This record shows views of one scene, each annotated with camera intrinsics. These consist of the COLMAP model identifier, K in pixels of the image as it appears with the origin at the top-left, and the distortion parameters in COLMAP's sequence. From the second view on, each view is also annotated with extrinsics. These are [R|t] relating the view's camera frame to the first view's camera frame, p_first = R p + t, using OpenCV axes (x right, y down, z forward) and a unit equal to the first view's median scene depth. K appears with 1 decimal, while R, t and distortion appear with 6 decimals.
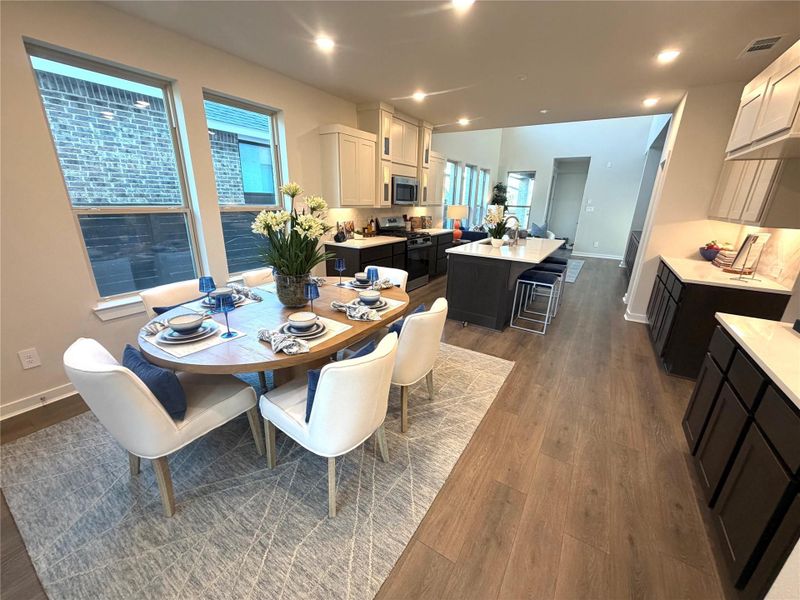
lens RADIAL K [[318.0, 0, 400.0], [0, 318.0, 300.0], [0, 0, 1]] dist [-0.000305, 0.000051]
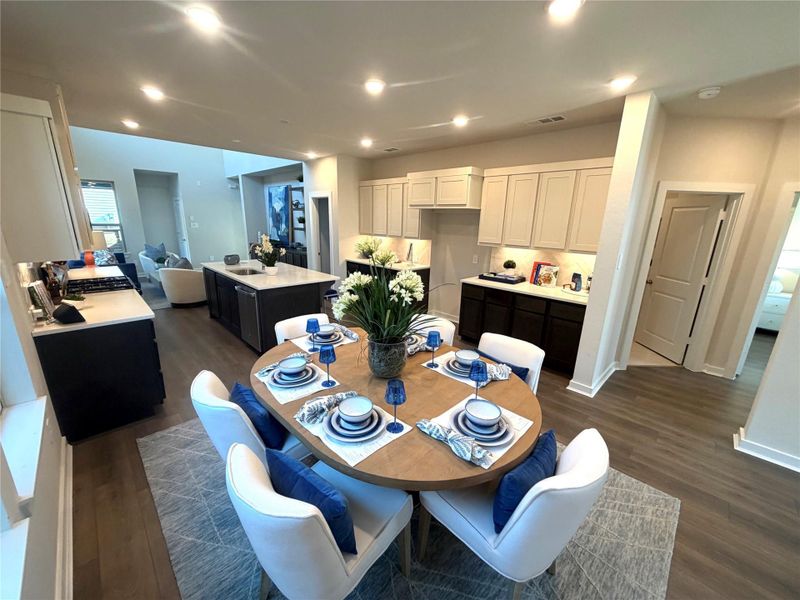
lens RADIAL K [[318.0, 0, 400.0], [0, 318.0, 300.0], [0, 0, 1]] dist [-0.000305, 0.000051]
pose [[0.221226, -0.245034, 0.943937, -1.429088], [0.268663, 0.945778, 0.182547, -0.404418], [-0.937486, 0.213217, 0.275062, 0.902816]]
